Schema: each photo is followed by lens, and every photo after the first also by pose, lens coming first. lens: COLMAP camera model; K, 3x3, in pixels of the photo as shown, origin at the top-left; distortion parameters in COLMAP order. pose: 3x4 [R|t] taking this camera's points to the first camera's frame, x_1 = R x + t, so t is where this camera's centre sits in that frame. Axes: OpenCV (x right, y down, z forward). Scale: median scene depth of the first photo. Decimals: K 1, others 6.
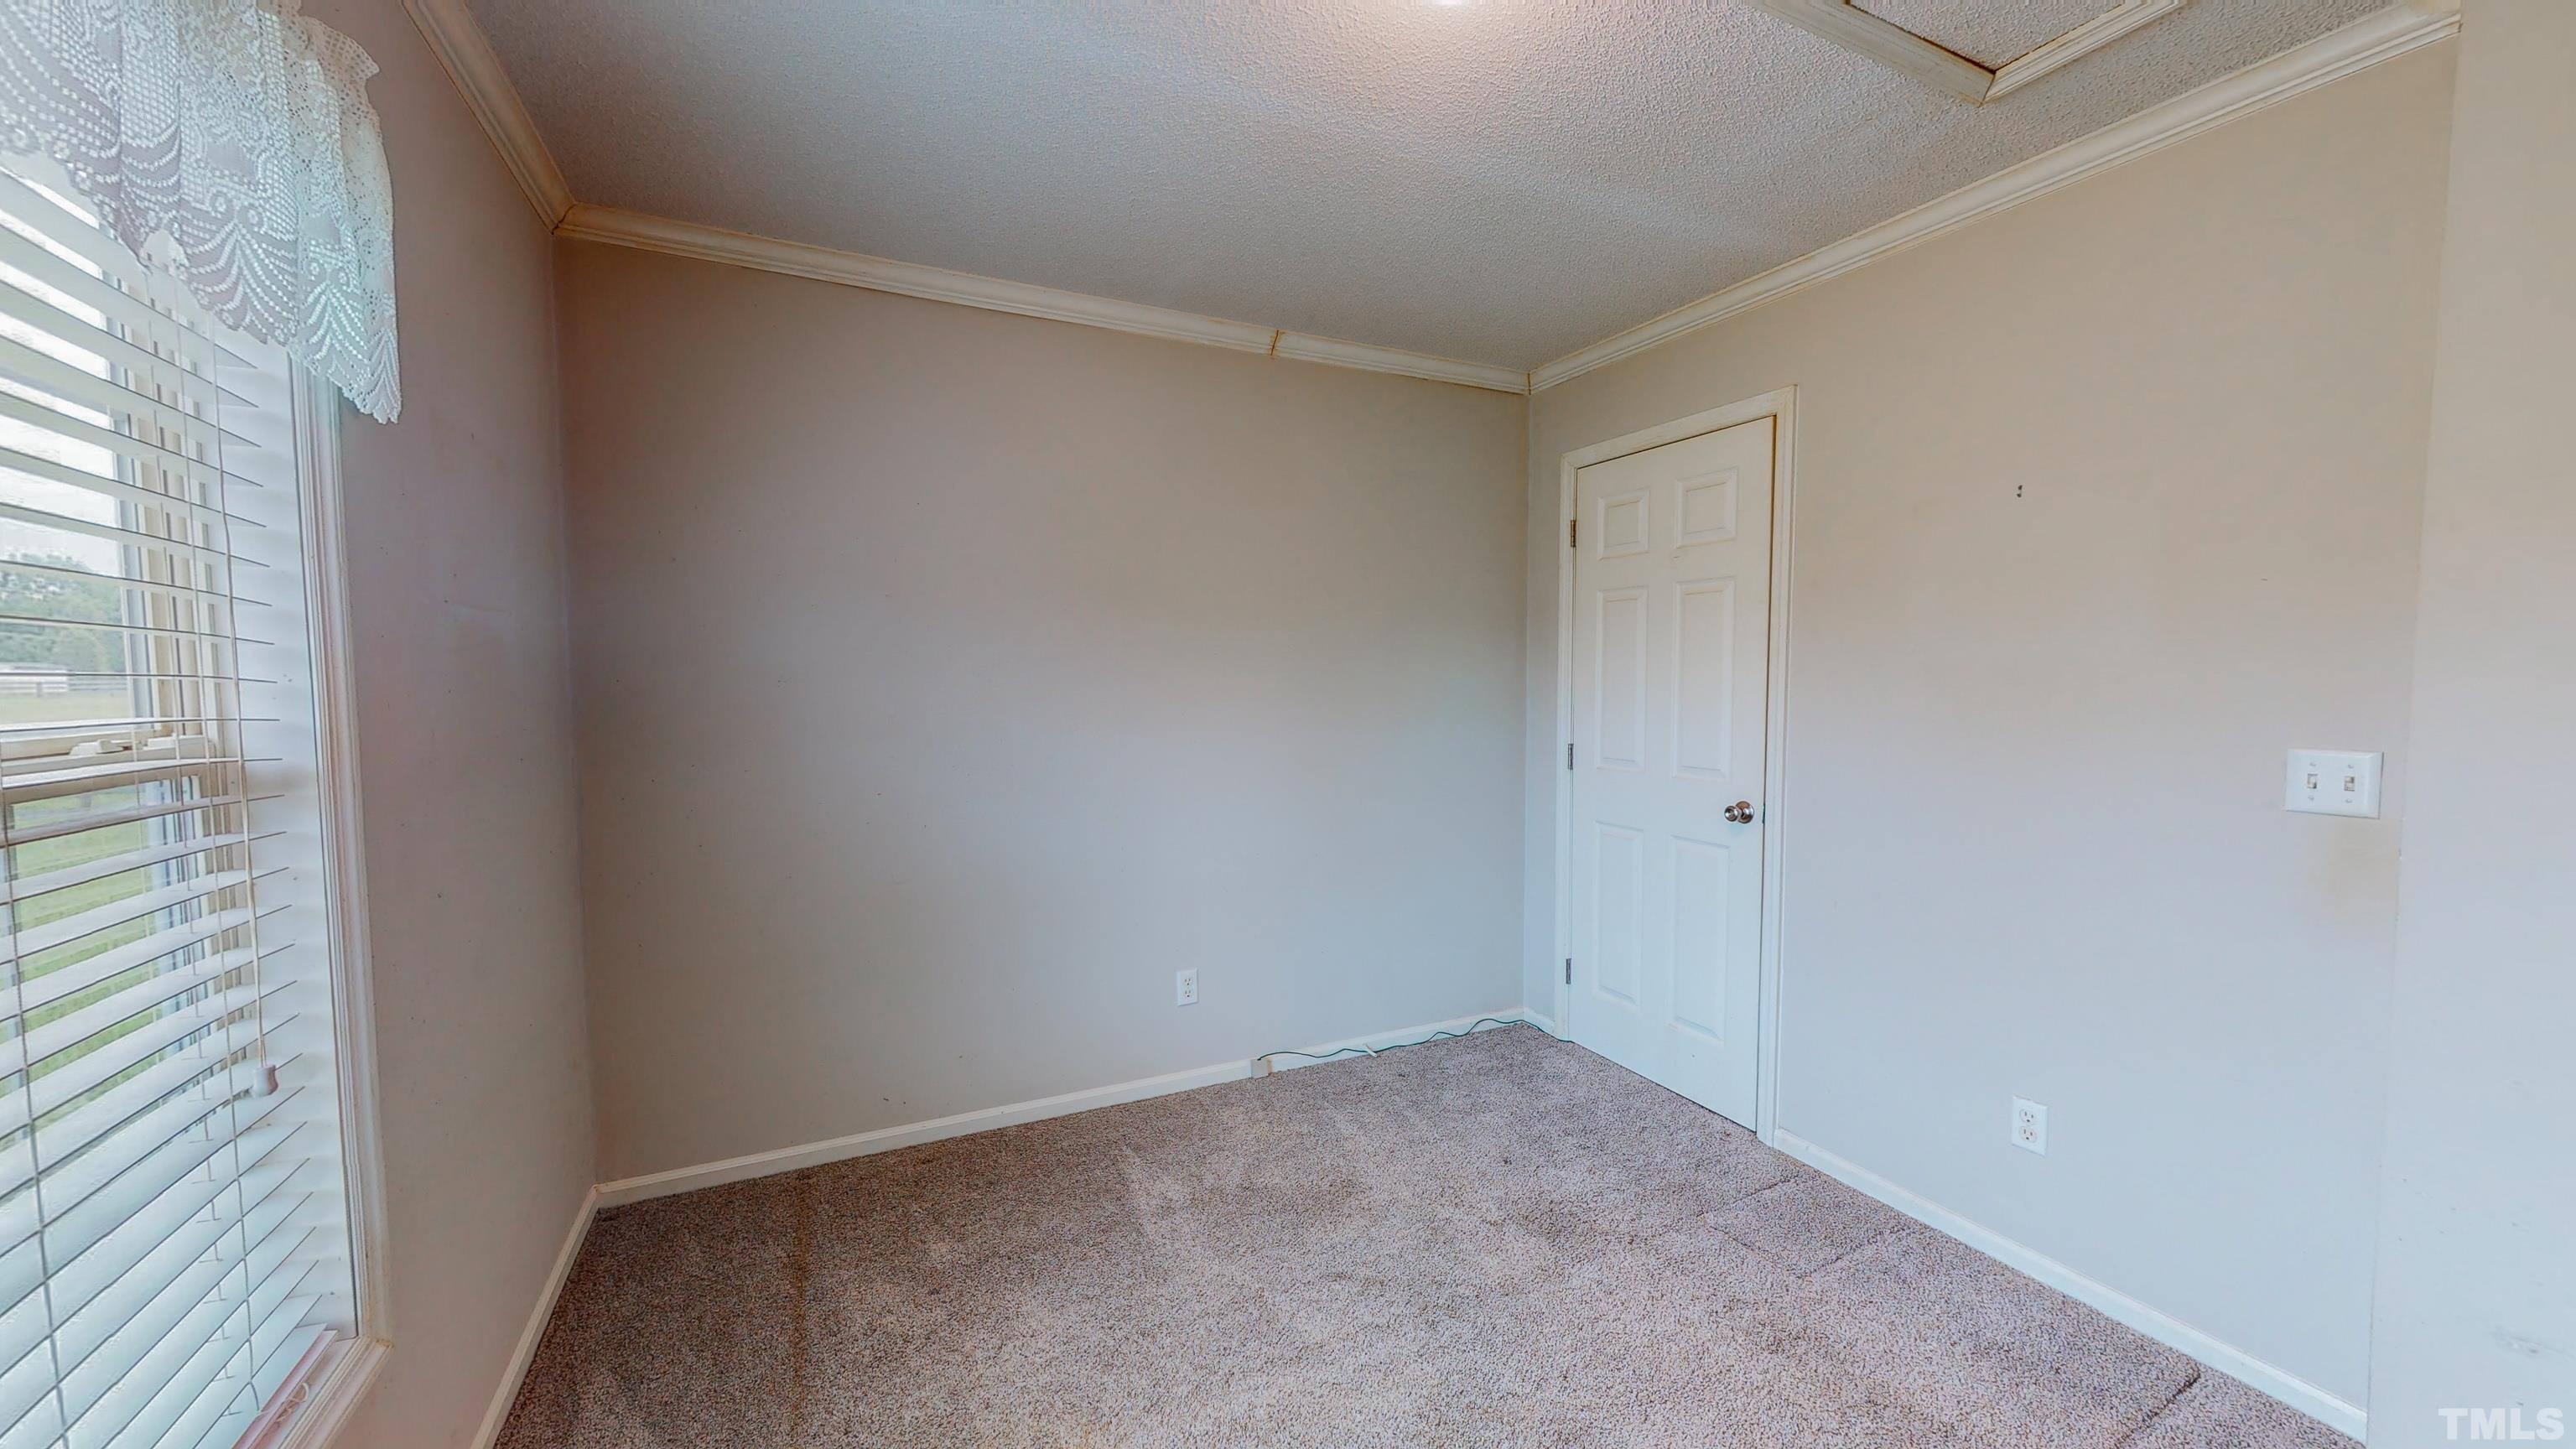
lens RADIAL K [[944.4, 0, 1287.2], [0, 944.4, 728.0], [0, 0, 1]] dist [-0.000268, 0.000192]
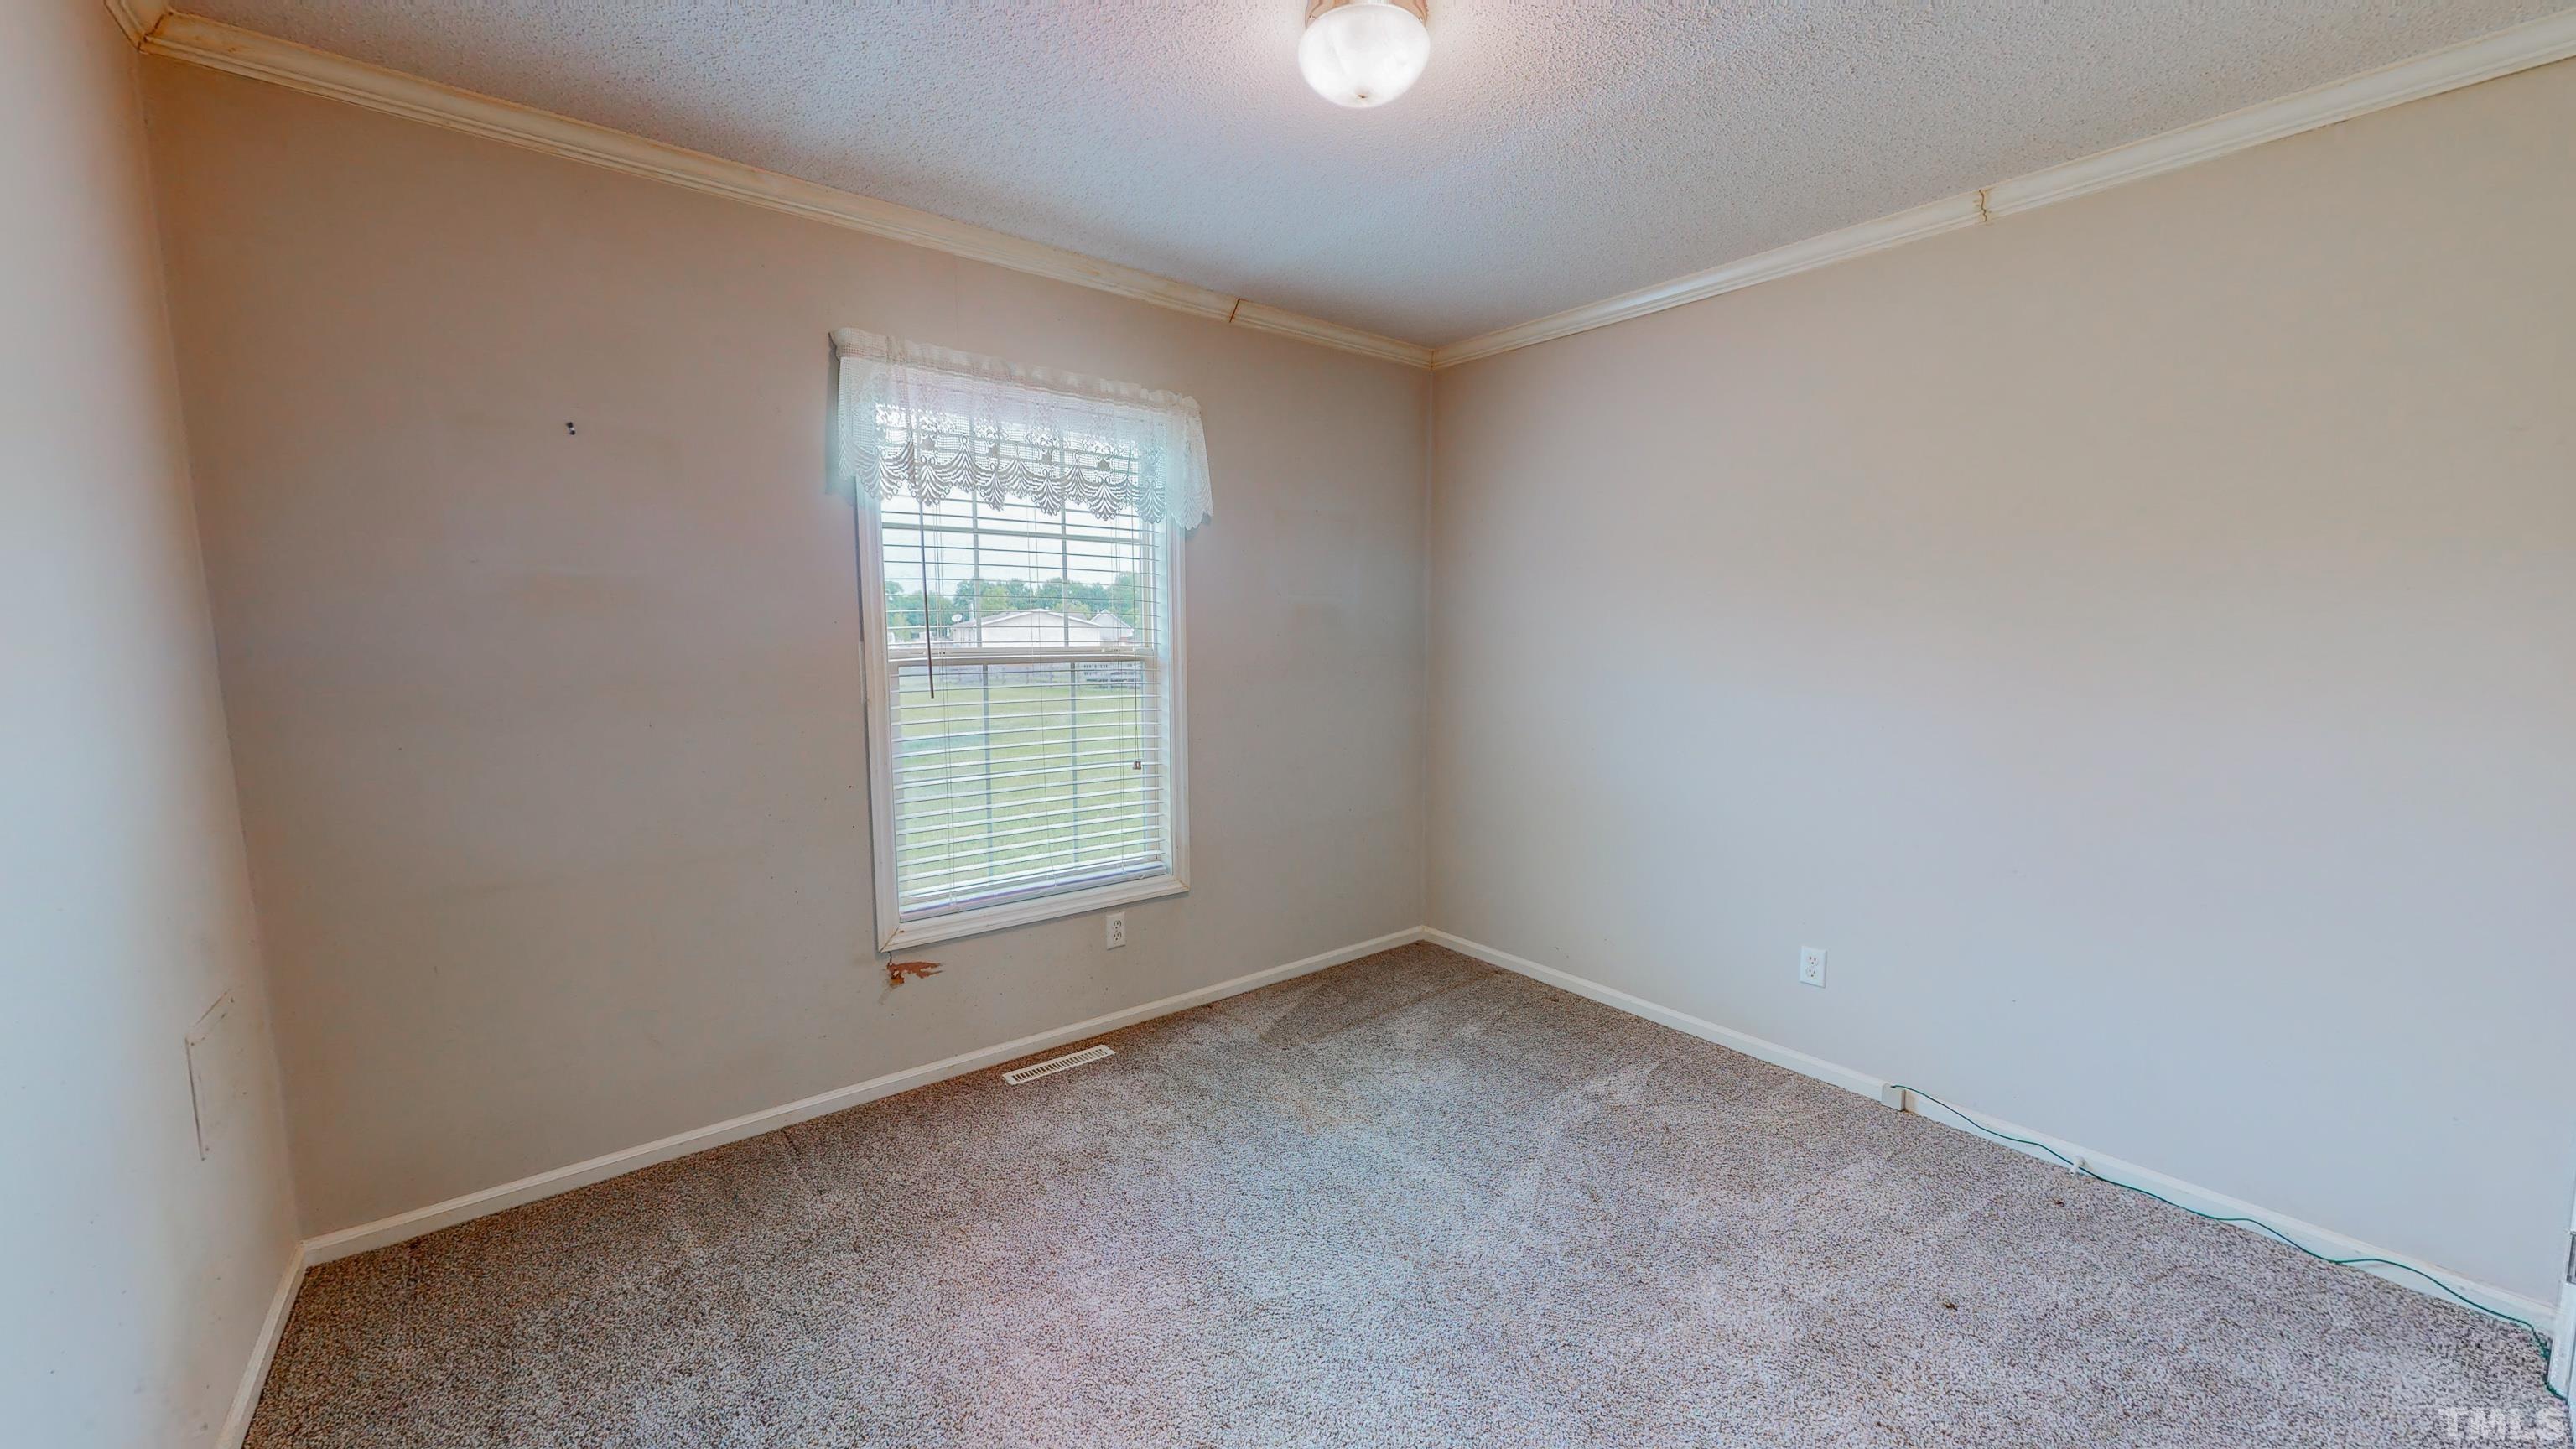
lens RADIAL K [[944.4, 0, 1287.2], [0, 944.4, 728.0], [0, 0, 1]] dist [-0.000268, 0.000192]
pose [[0.228846, 0.106289, -0.967643, 0.728766], [-0.062471, 0.993576, 0.094364, -0.016620], [0.971456, 0.038854, 0.234016, 0.301785]]
